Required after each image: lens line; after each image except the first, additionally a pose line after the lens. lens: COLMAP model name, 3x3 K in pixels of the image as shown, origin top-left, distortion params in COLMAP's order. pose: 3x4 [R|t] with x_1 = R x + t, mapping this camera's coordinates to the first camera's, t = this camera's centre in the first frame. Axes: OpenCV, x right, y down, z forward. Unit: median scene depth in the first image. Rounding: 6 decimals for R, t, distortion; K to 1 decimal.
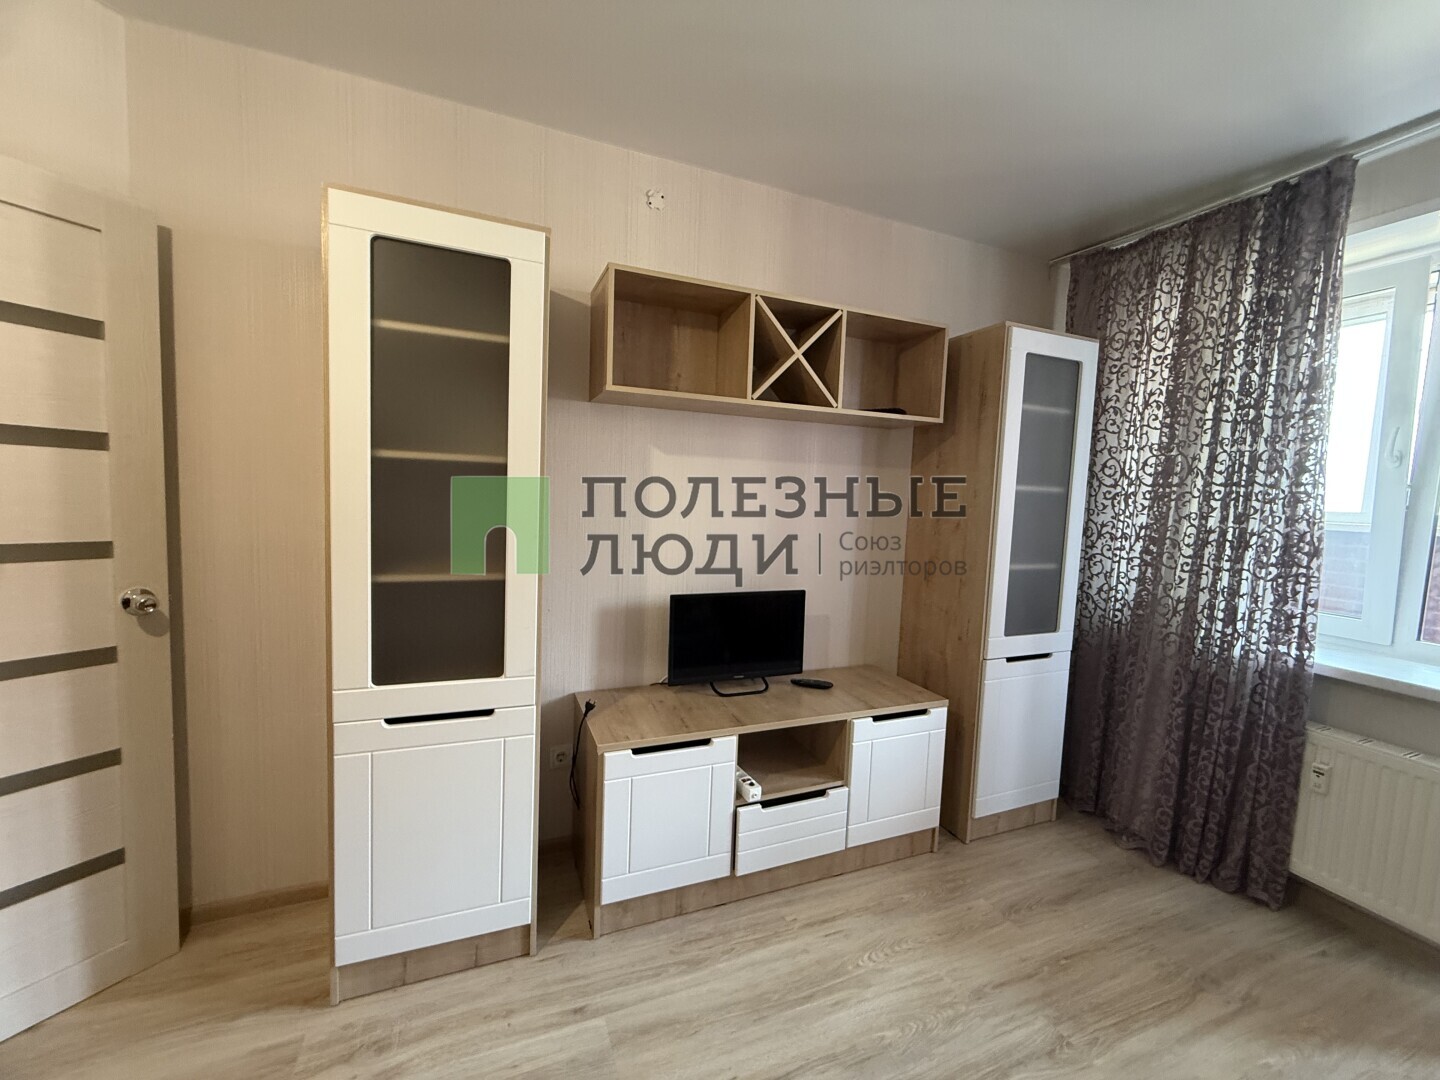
lens RADIAL K [[576.7, 0, 714.4], [0, 576.7, 538.9], [0, 0, 1]] dist [-0.002055, 0.000386]
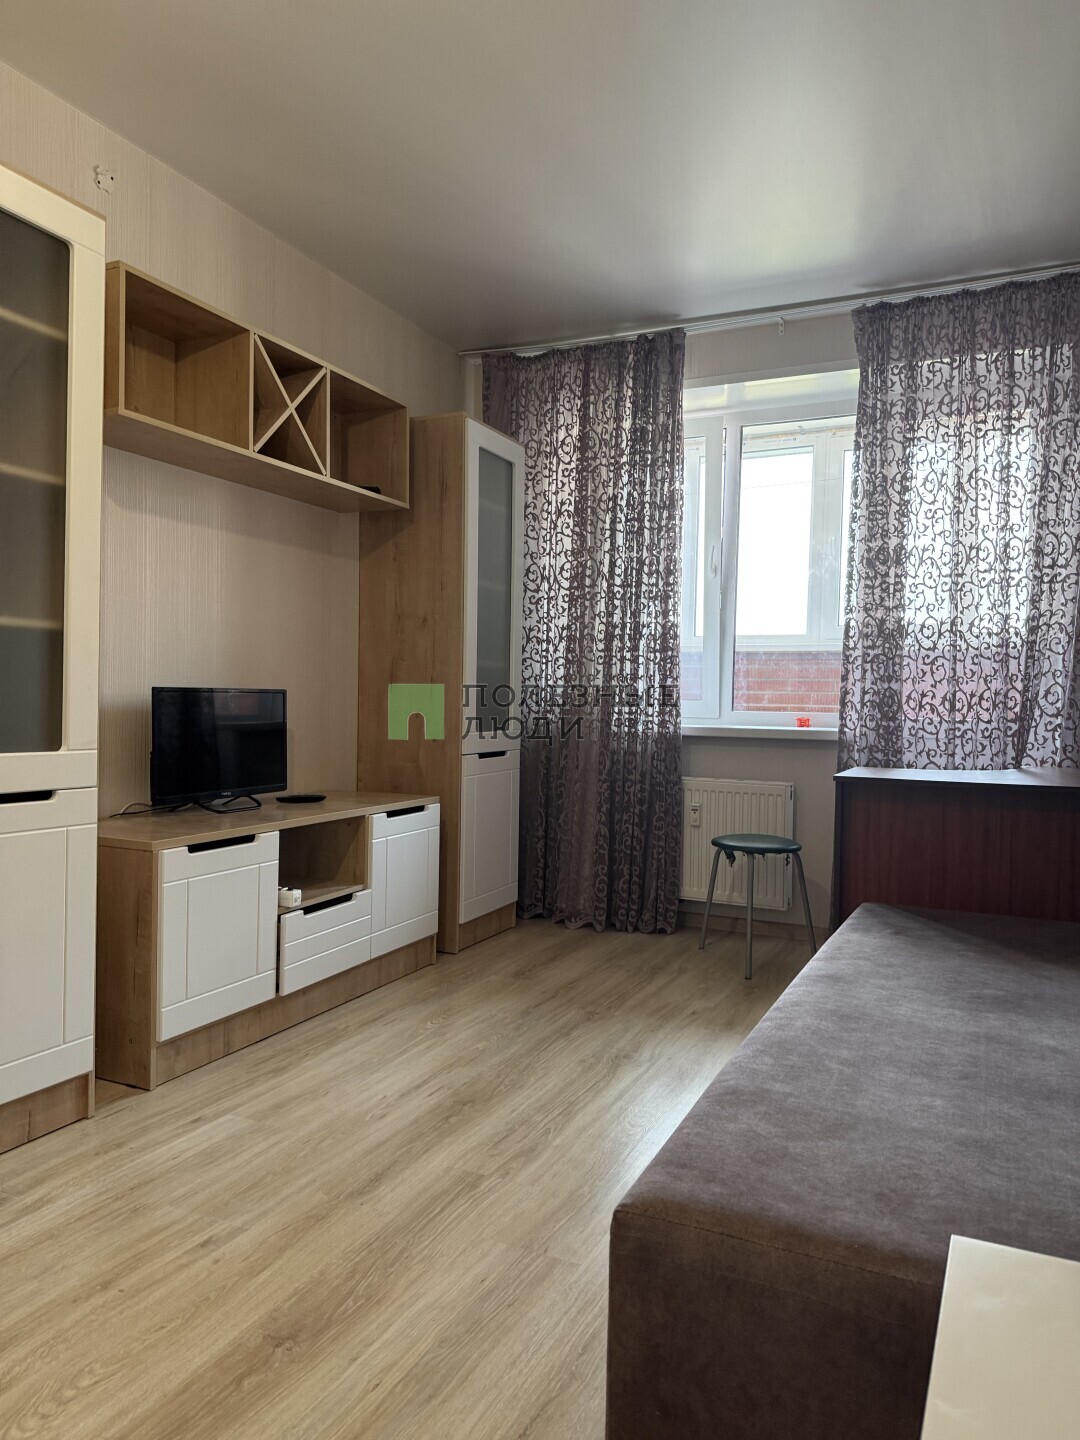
lens RADIAL K [[1014.9, 0, 545.6], [0, 1014.9, 730.4], [0, 0, 1]] dist [0.069007, -0.099517]
pose [[0.729540, -0.044295, 0.682503, -0.641062], [0.065756, 0.997820, -0.005529, 0.199386], [-0.680770, 0.048912, 0.730862, -0.378165]]
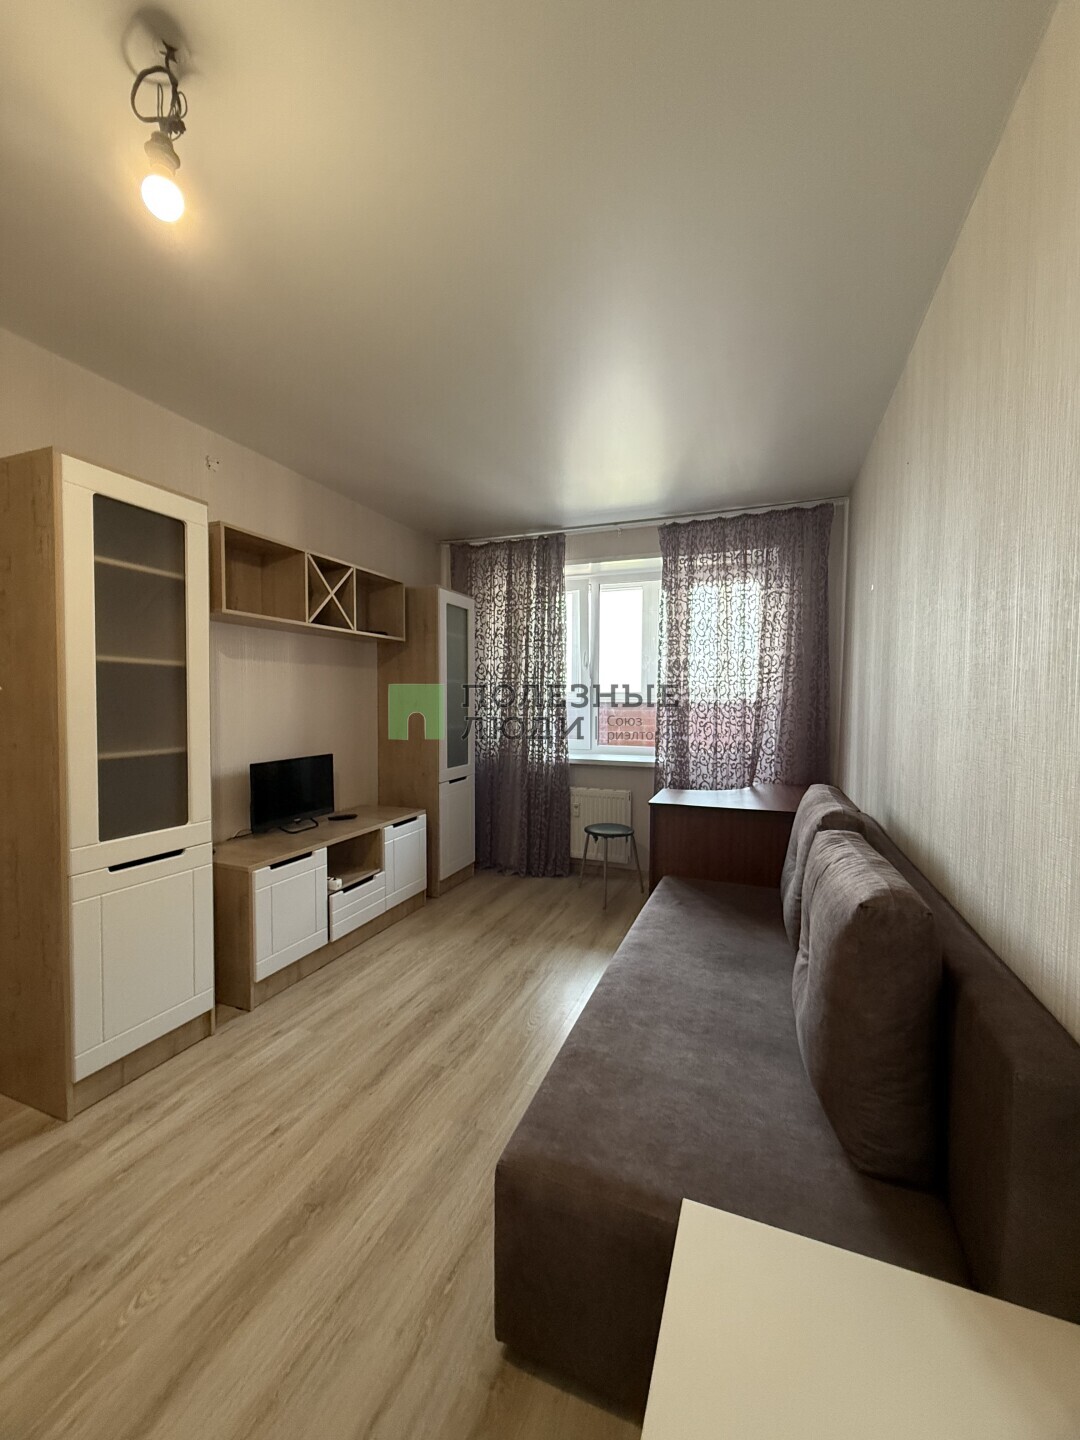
lens RADIAL K [[576.7, 0, 540.1], [0, 576.7, 725.7], [0, 0, 1]] dist [-0.002055, 0.000386]
pose [[0.684447, -0.067685, 0.725914, -0.578928], [0.081414, 0.996549, 0.016155, 0.042105], [-0.724503, 0.048042, 0.687596, -0.402499]]
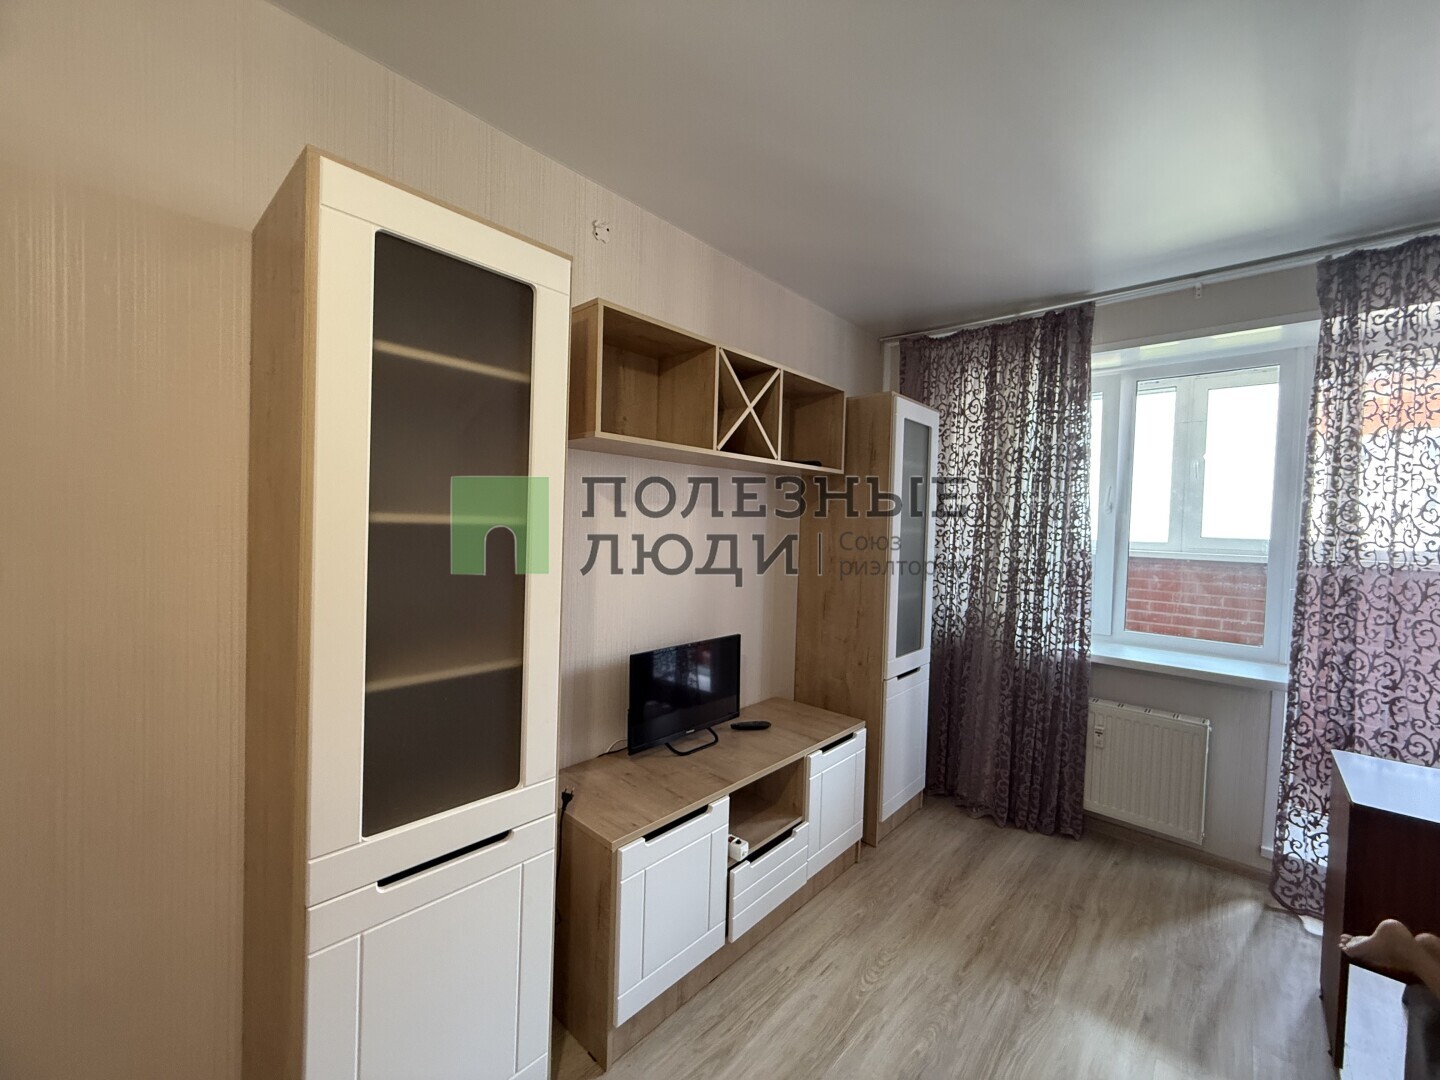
lens RADIAL K [[576.7, 0, 715.8], [0, 576.7, 538.6], [0, 0, 1]] dist [-0.002055, 0.000386]
pose [[0.904152, -0.024091, 0.426531, -0.342926], [0.041345, 0.998657, -0.031236, -0.054588], [-0.425205, 0.045877, 0.903934, 0.099136]]
